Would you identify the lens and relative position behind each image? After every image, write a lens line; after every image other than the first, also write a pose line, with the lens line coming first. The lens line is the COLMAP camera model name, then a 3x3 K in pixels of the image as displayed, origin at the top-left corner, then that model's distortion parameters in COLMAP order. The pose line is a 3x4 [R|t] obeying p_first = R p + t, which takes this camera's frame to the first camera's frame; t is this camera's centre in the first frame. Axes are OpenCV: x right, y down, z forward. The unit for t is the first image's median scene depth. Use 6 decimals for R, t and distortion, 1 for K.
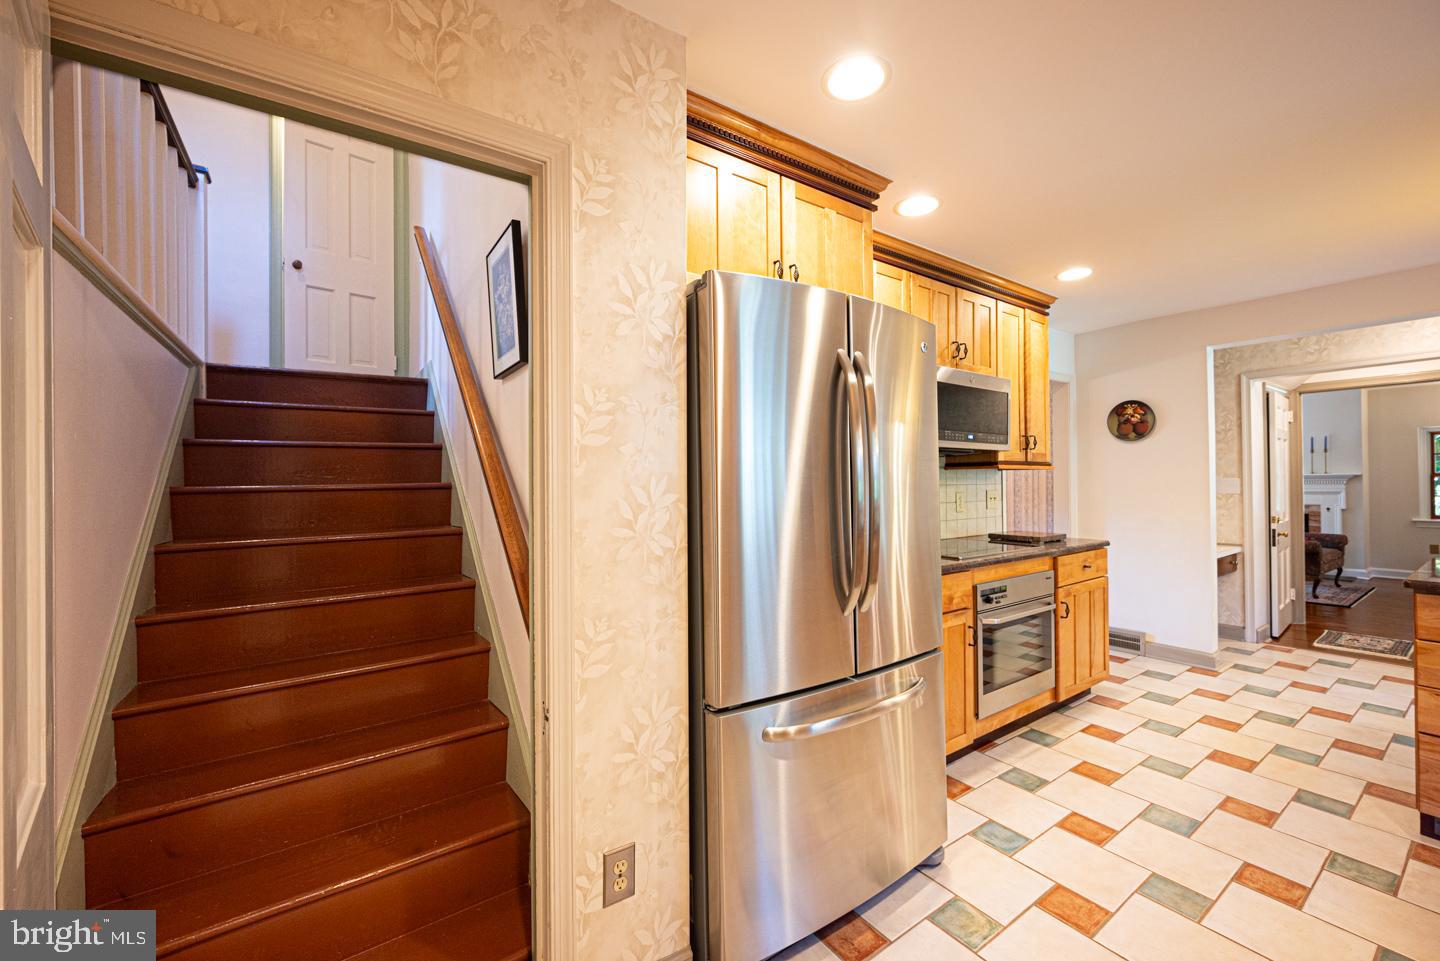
lens RADIAL K [[558.0, 0, 720.0], [0, 558.0, 480.5], [0, 0, 1]] dist [-0.001391, -0.000184]
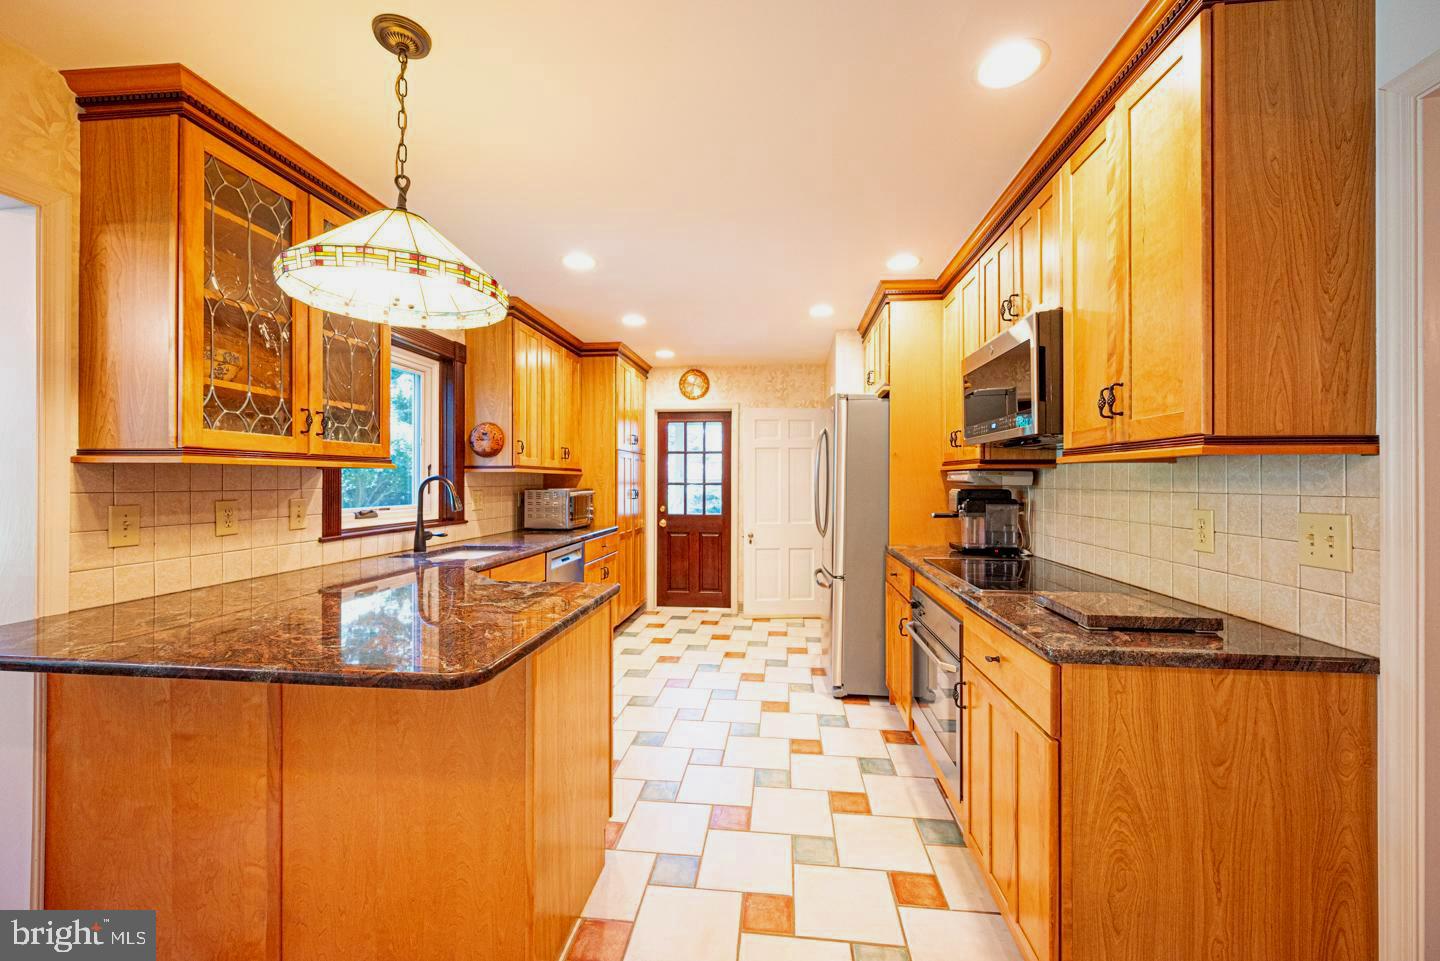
lens RADIAL K [[565.2, 0, 718.7], [0, 565.2, 479.6], [0, 0, 1]] dist [-0.000490, -0.000403]
pose [[-0.655106, 0.001929, -0.755535, 1.267512], [0.003577, 0.999993, -0.000549, -0.005188], [0.755529, -0.003063, -0.655109, 1.210779]]
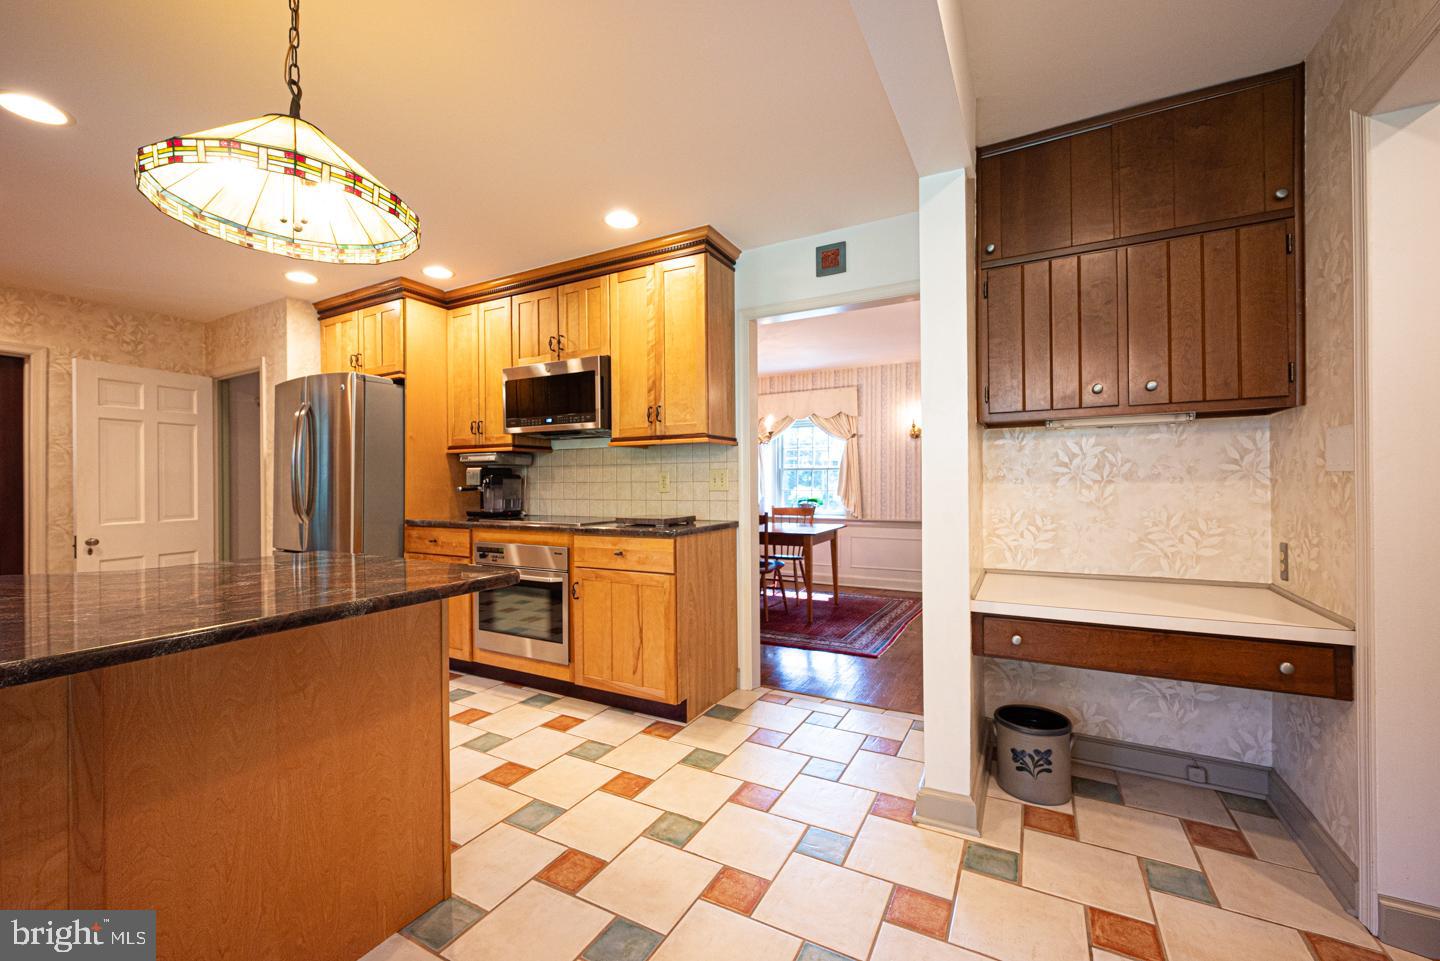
lens RADIAL K [[579.8, 0, 719.1], [0, 579.8, 479.8], [0, 0, 1]] dist [0.000164, -0.000367]
pose [[0.451755, -0.002134, -0.892139, 1.627985], [0.007938, 0.999967, 0.001627, 0.041808], [0.892107, -0.007817, 0.451757, 0.771541]]
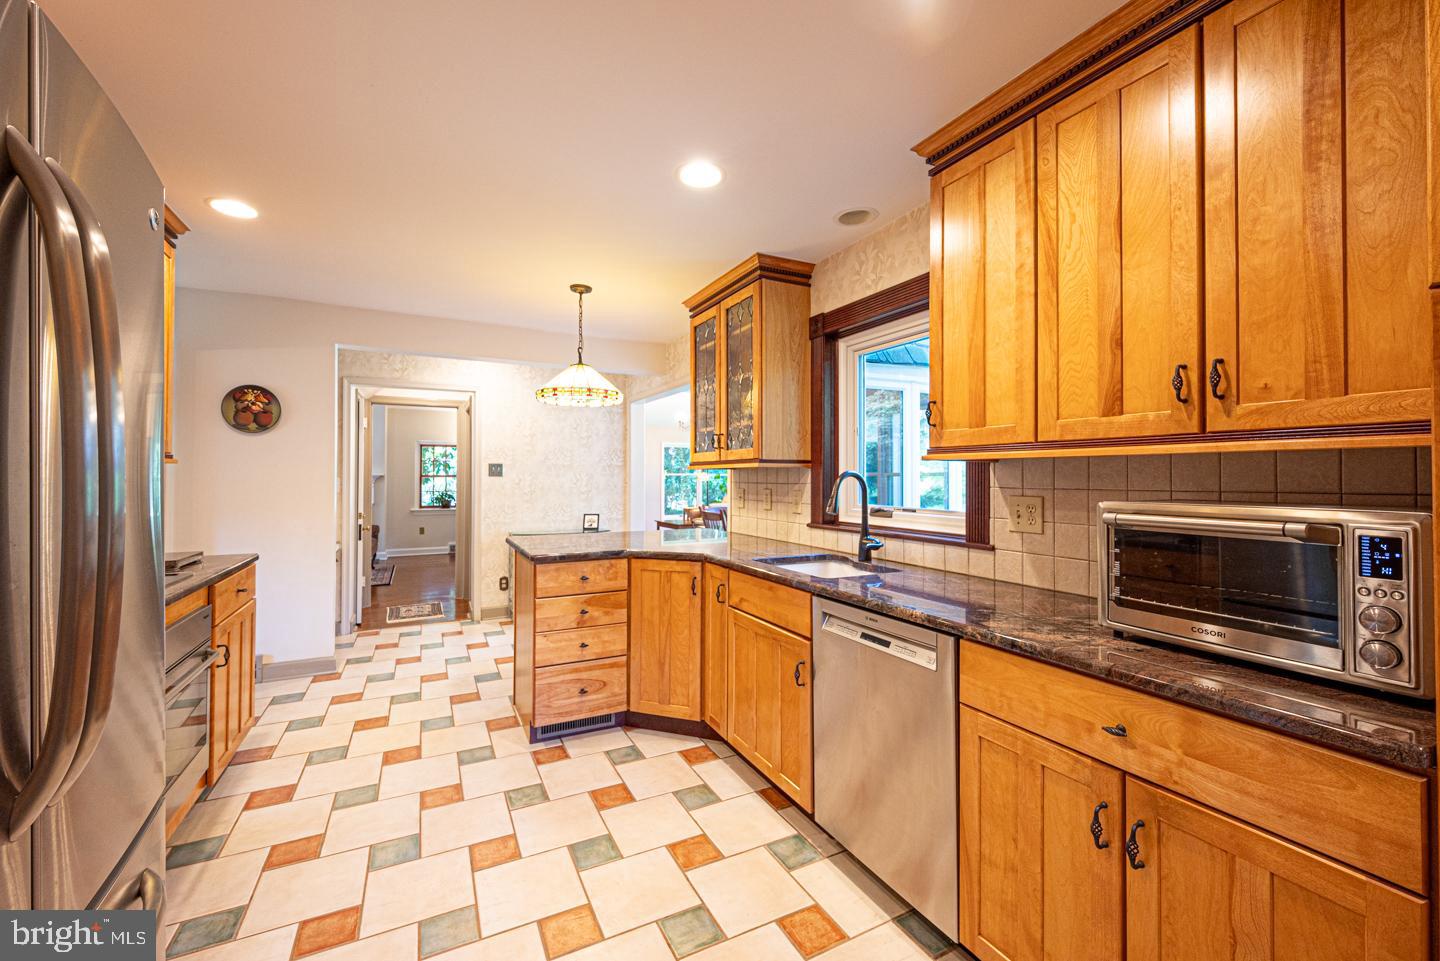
lens RADIAL K [[580.8, 0, 708.5], [0, 580.8, 470.0], [0, 0, 1]] dist [0.000516, -0.000171]
pose [[0.143889, 0.019349, 0.989405, -0.052143], [-0.003520, 0.999813, -0.019040, 0.000327], [-0.989588, -0.000743, 0.143930, 0.256054]]
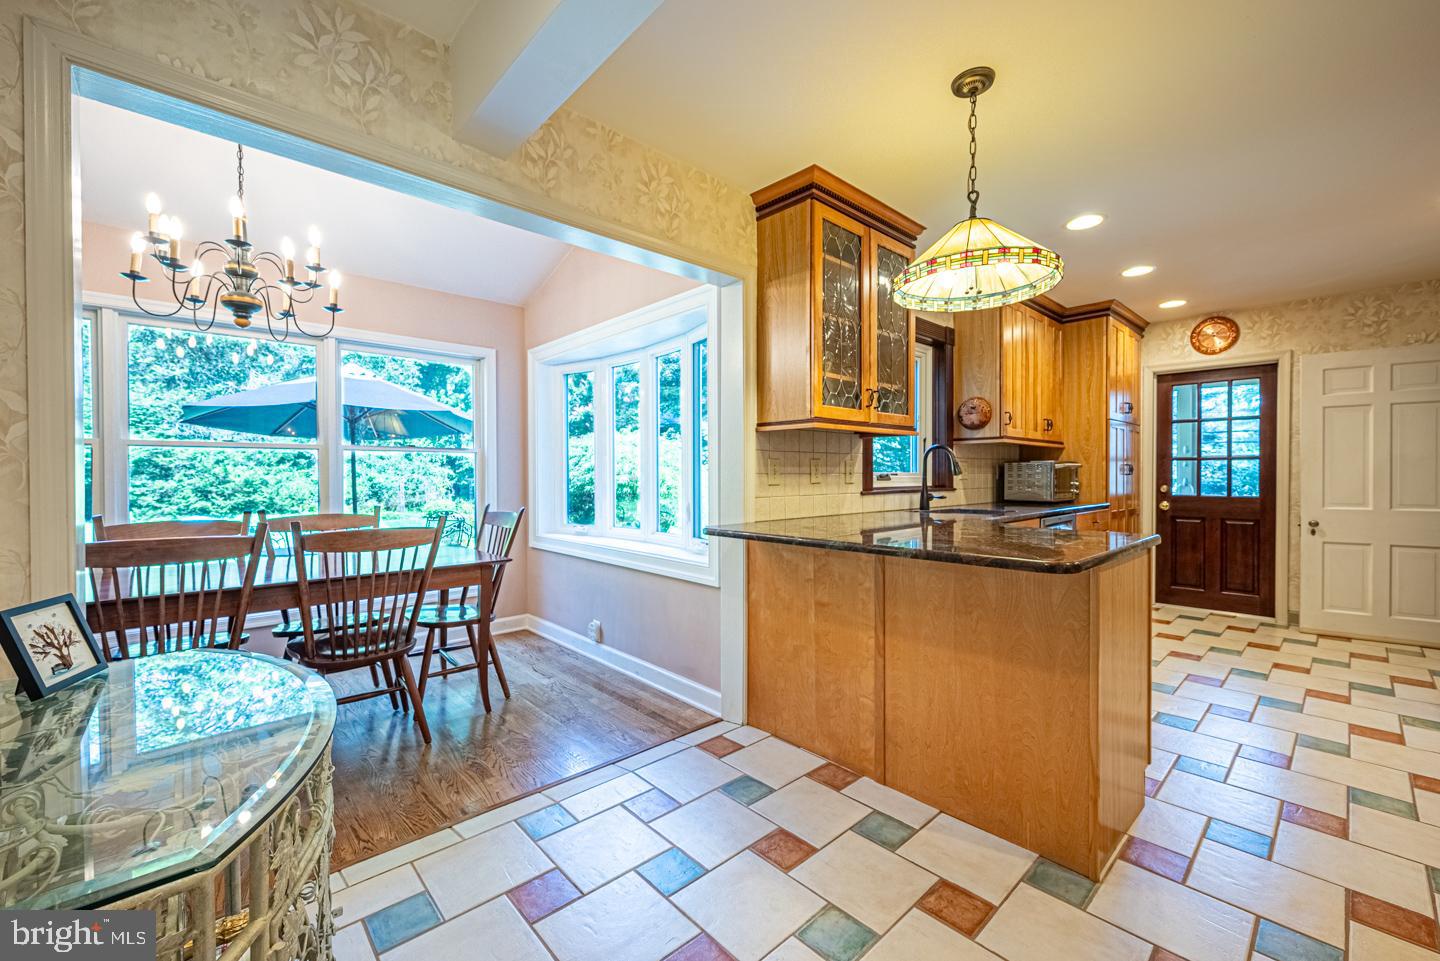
lens RADIAL K [[579.8, 0, 719.1], [0, 579.8, 479.8], [0, 0, 1]] dist [0.000164, -0.000367]
pose [[-0.990170, 0.008597, -0.139607, 1.450449], [0.007511, 0.999937, 0.008298, 0.044540], [0.139670, 0.007168, -0.990172, 1.286720]]
